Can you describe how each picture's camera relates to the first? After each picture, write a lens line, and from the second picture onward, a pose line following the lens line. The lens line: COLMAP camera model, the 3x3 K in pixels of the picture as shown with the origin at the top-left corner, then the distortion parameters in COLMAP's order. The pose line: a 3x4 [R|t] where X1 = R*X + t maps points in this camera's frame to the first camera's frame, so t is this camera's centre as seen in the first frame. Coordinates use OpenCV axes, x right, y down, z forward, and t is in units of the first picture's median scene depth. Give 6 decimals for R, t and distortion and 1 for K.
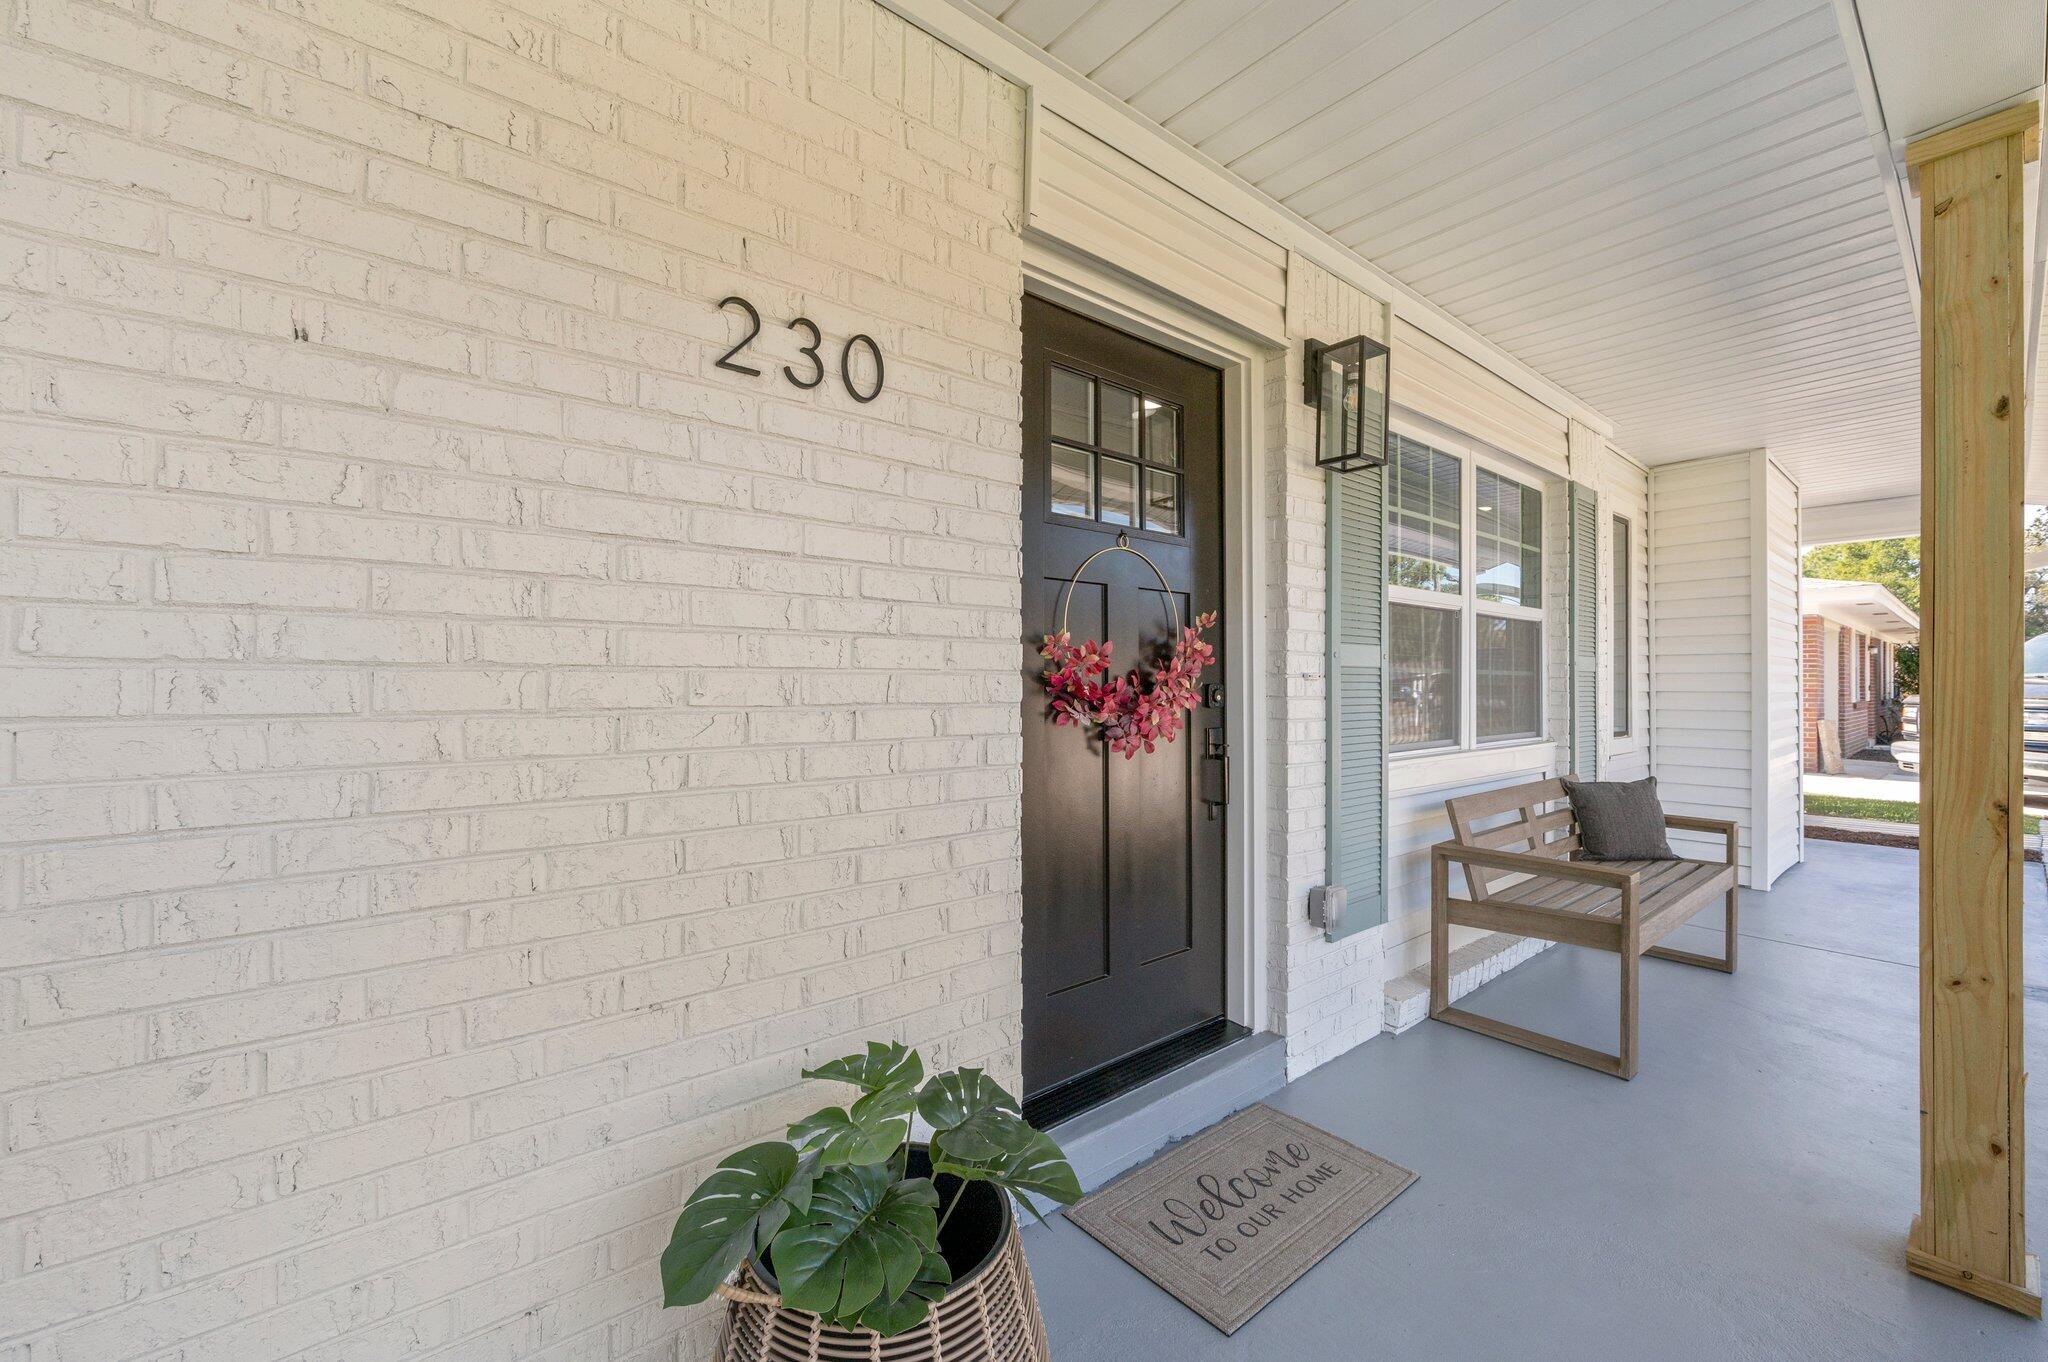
lens RADIAL K [[819.0, 0, 1041.7], [0, 819.0, 666.1], [0, 0, 1]] dist [-0.005092, -0.000372]
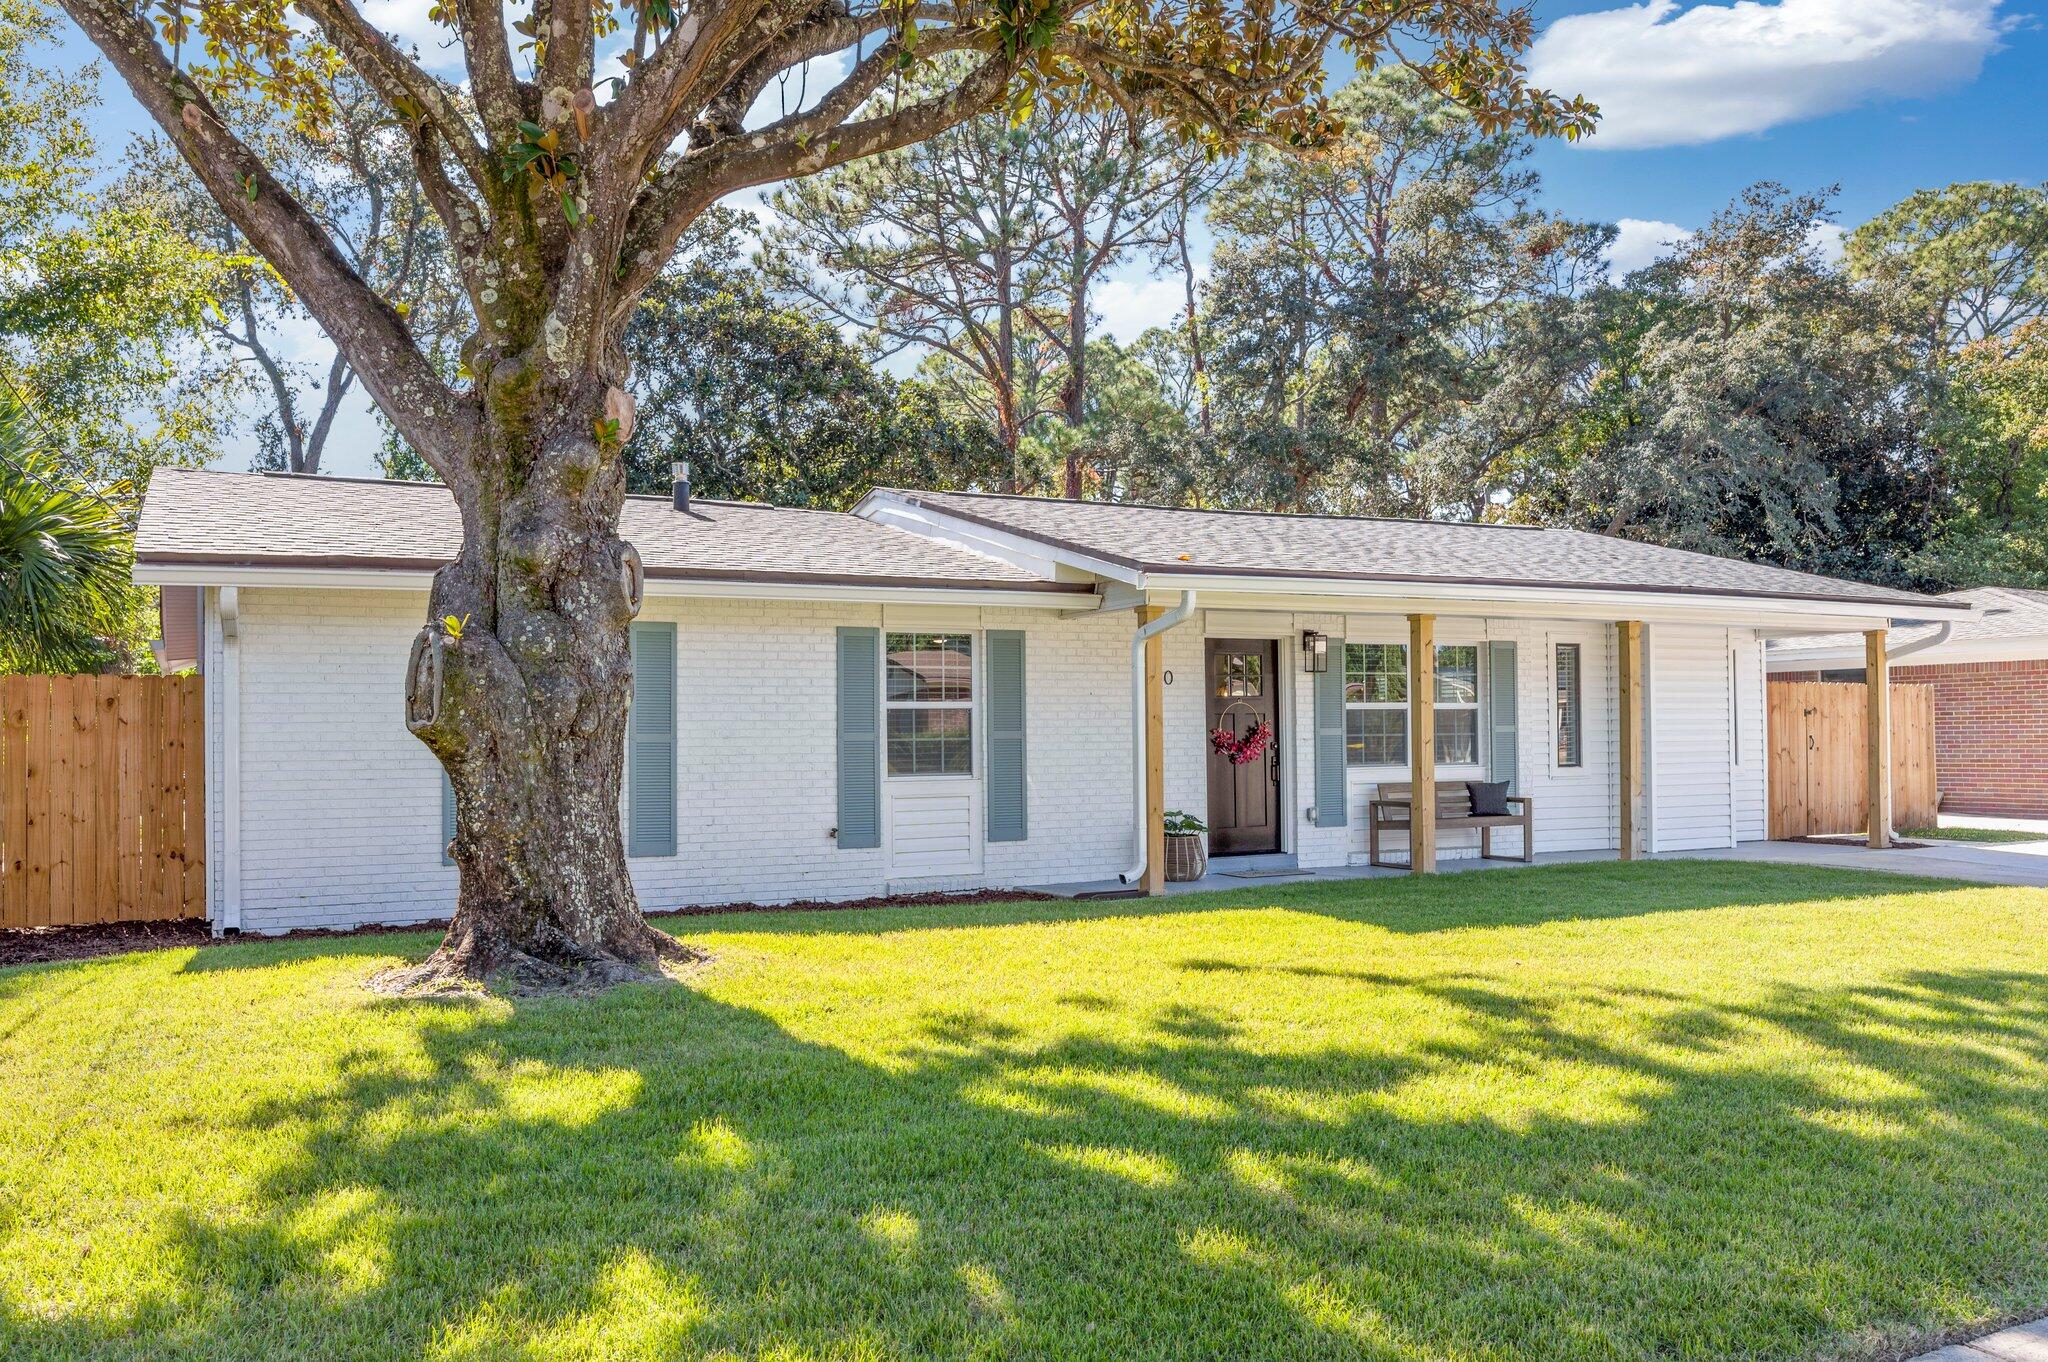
lens RADIAL K [[1567.6, 0, 1023.9], [0, 1567.6, 705.8], [0, 0, 1]] dist [0.030613, 0.001177]
pose [[0.971059, -0.017406, -0.238205, 1.273951], [0.017670, 0.999843, -0.001025, -0.228350], [0.238186, -0.003214, 0.971214, -9.023481]]
